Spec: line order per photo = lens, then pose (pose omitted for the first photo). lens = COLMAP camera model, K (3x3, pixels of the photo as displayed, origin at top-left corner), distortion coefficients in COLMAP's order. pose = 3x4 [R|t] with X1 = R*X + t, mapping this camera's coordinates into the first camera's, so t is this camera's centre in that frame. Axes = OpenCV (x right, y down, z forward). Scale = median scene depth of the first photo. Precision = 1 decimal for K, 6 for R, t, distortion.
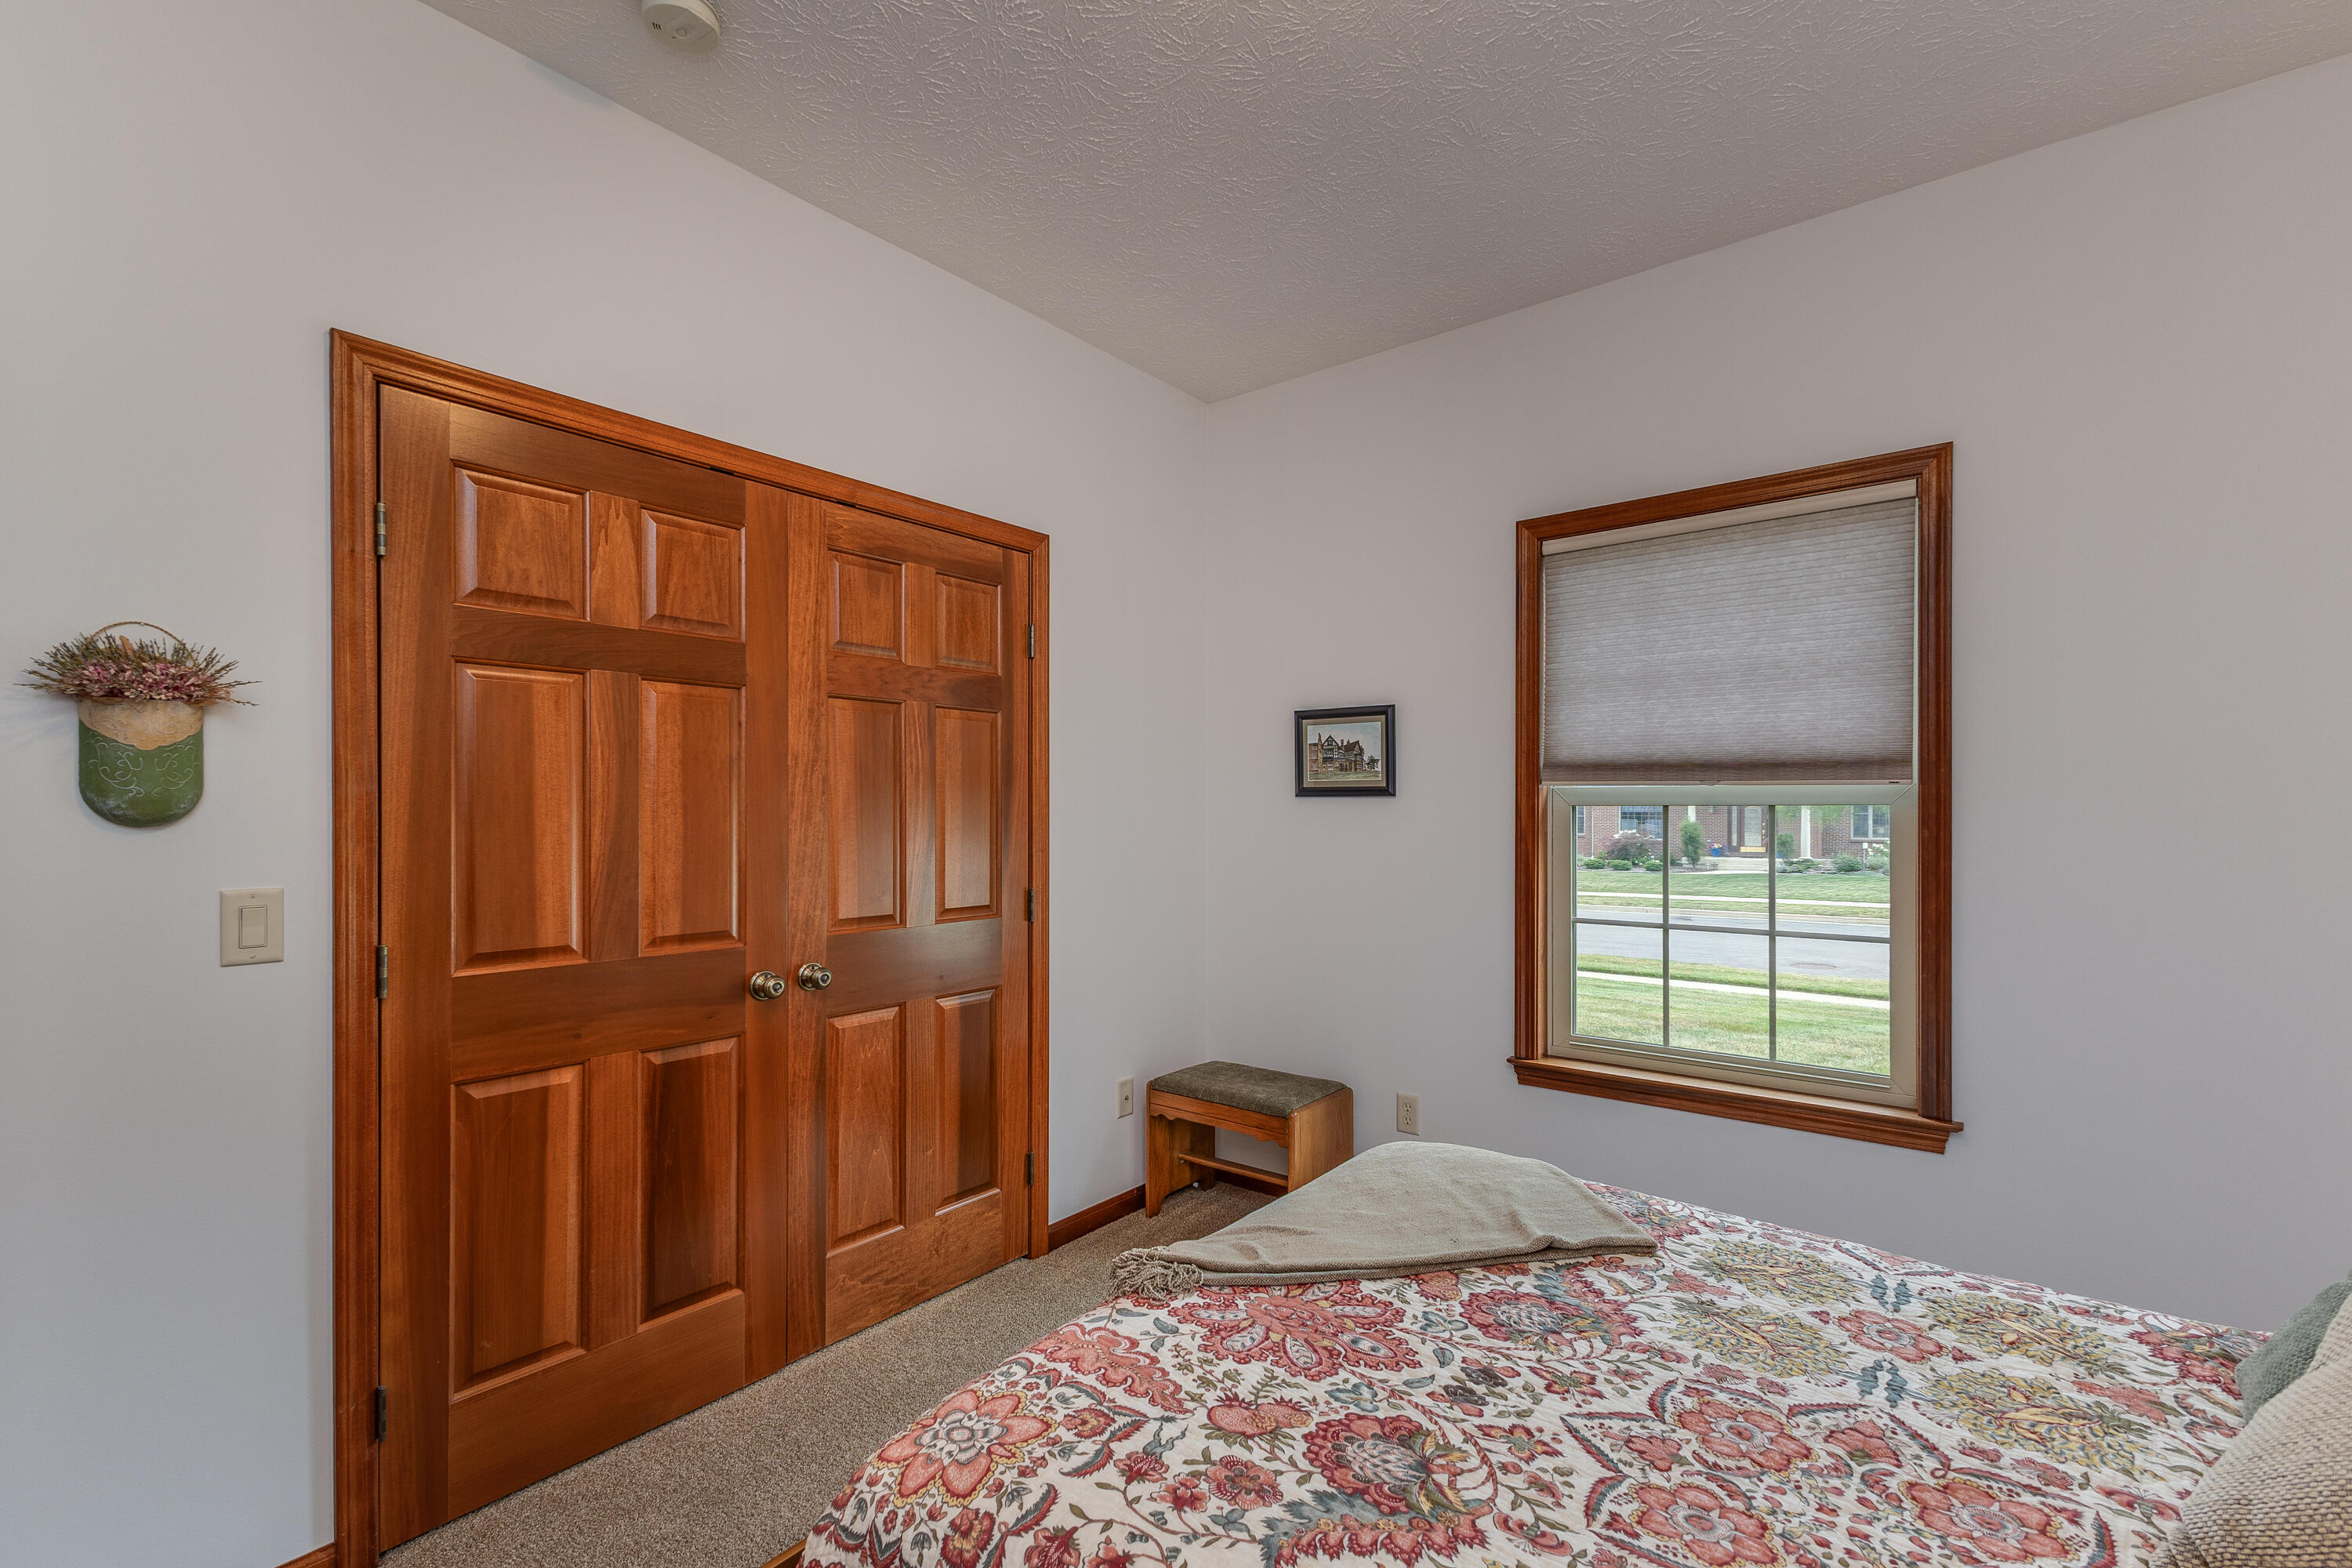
lens RADIAL K [[1029.5, 0, 1155.5], [0, 1029.5, 816.8], [0, 0, 1]] dist [0.011184, -0.000272]
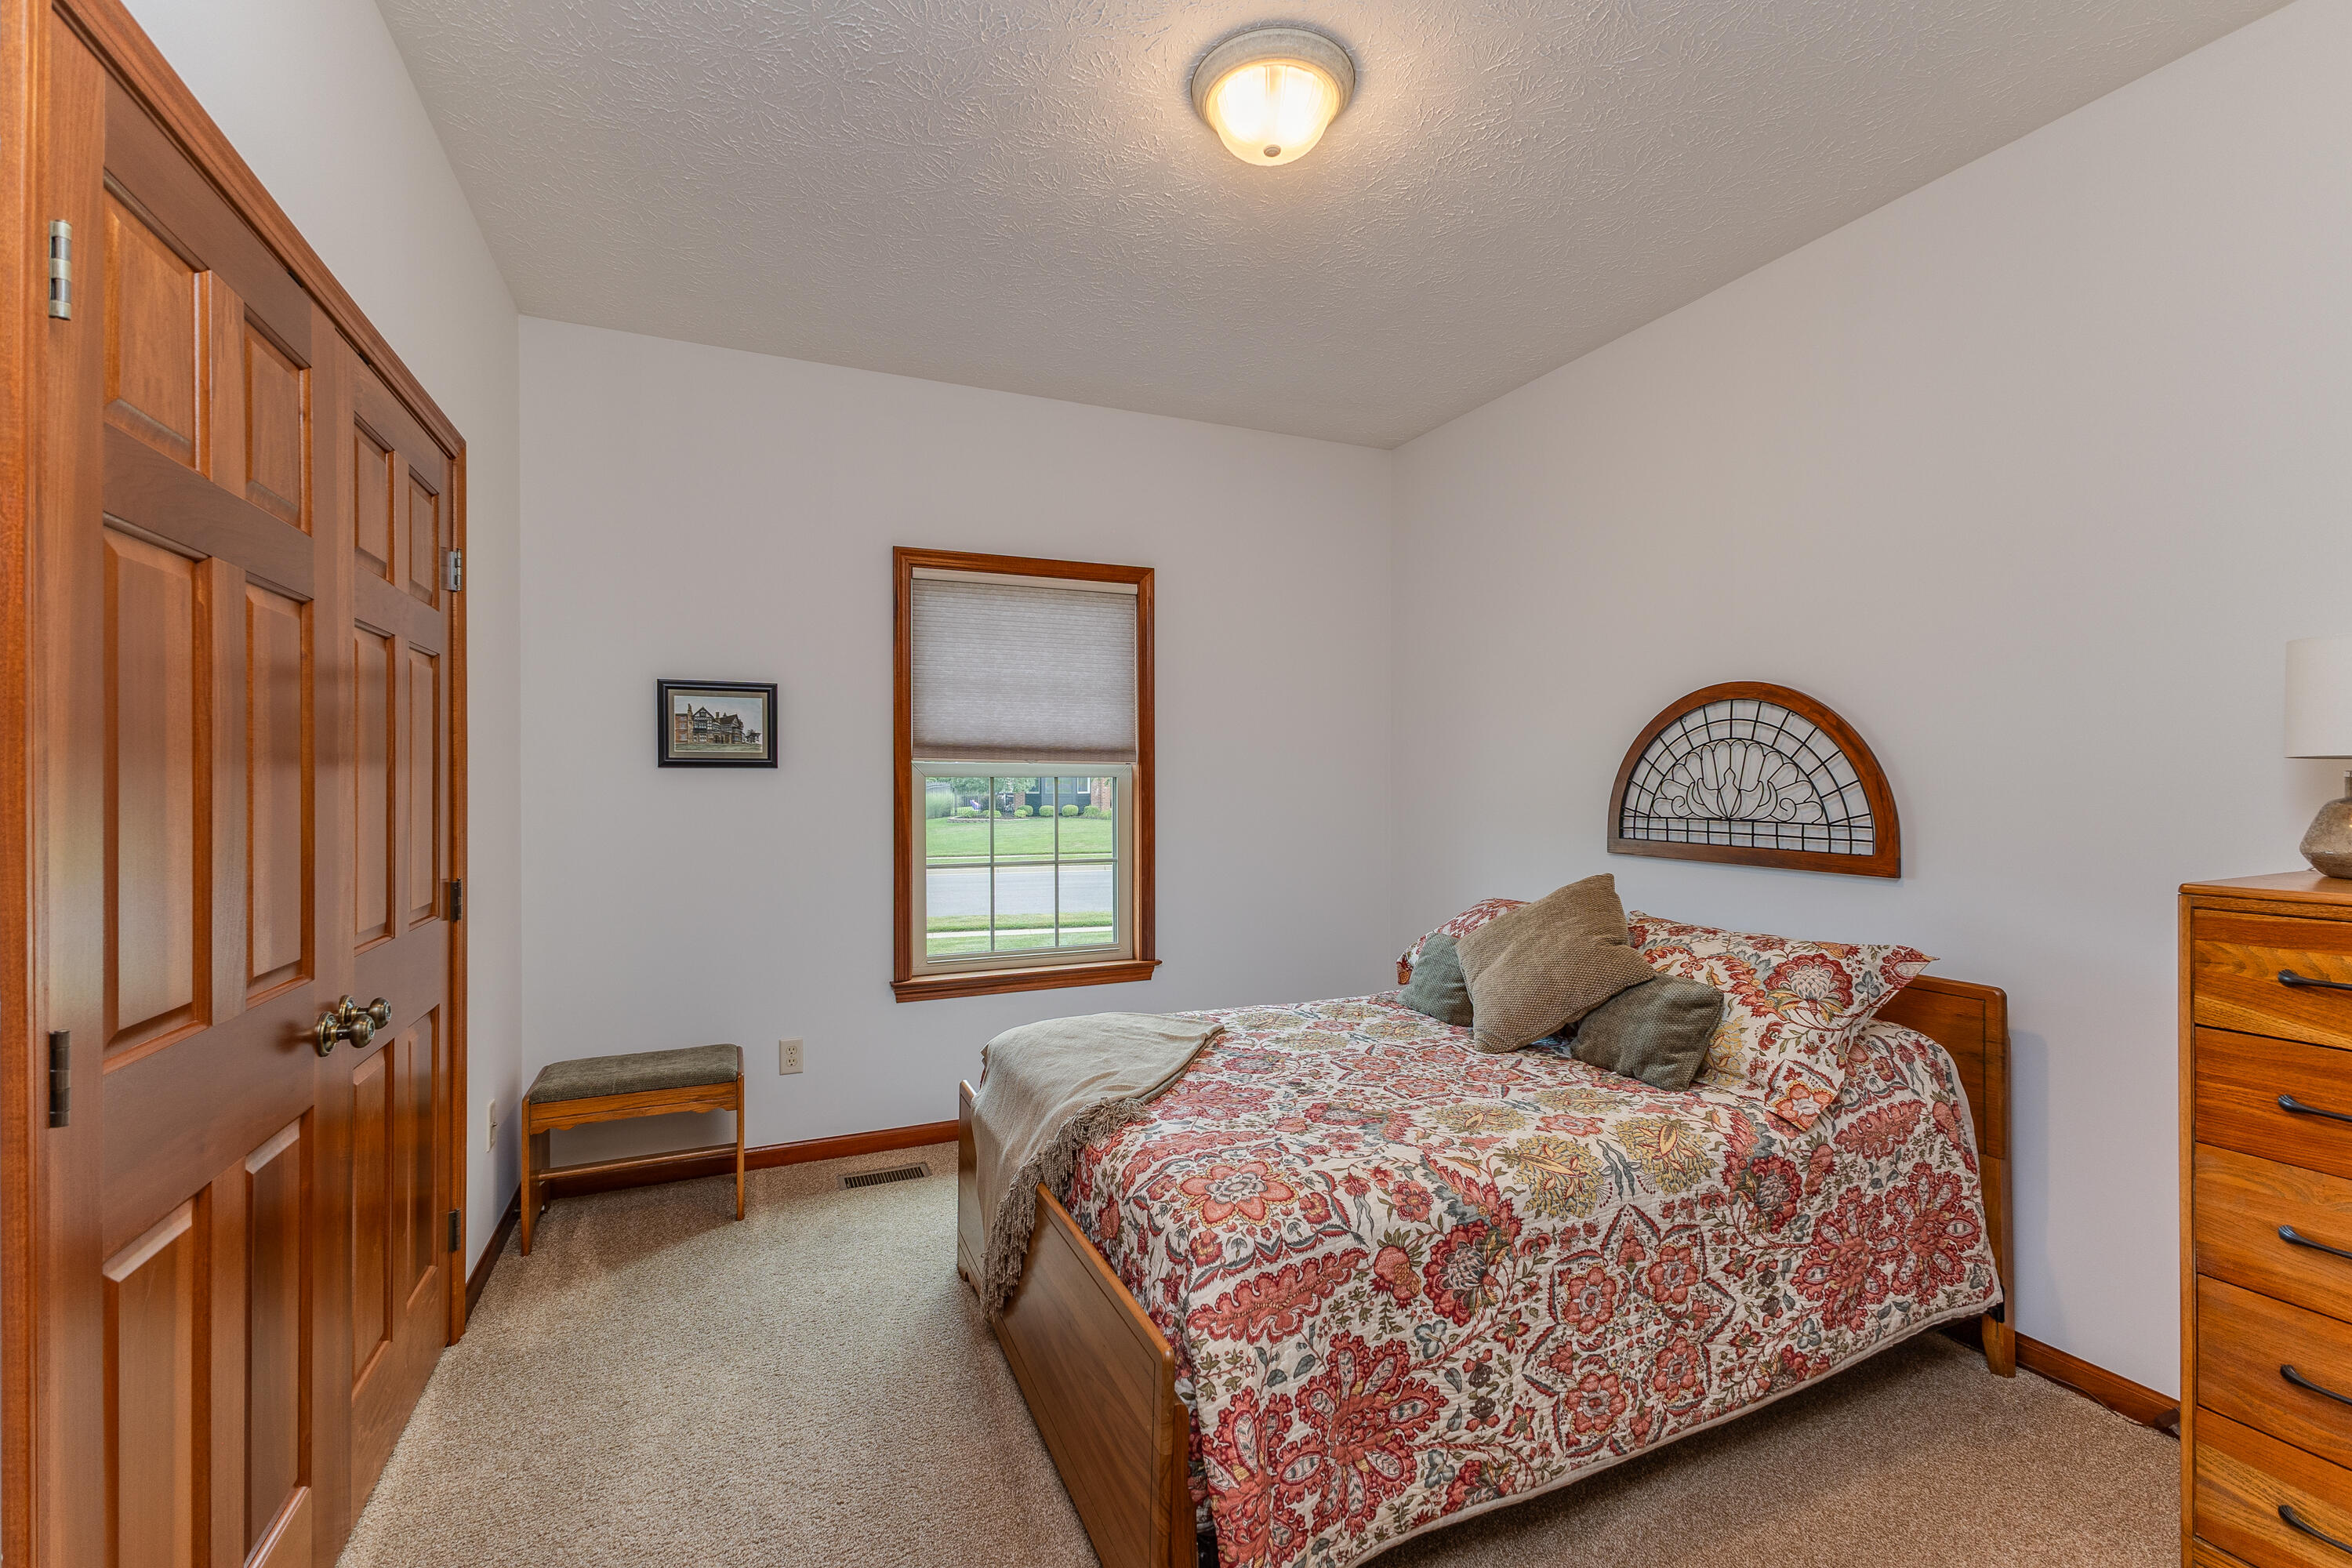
lens RADIAL K [[1029.5, 0, 1171.7], [0, 1029.5, 793.7], [0, 0, 1]] dist [0.011184, -0.000272]
pose [[0.462488, -0.012177, 0.886542, -0.836892], [0.006962, 0.999925, 0.010102, -0.001875], [-0.886598, 0.001500, 0.462538, 0.197980]]
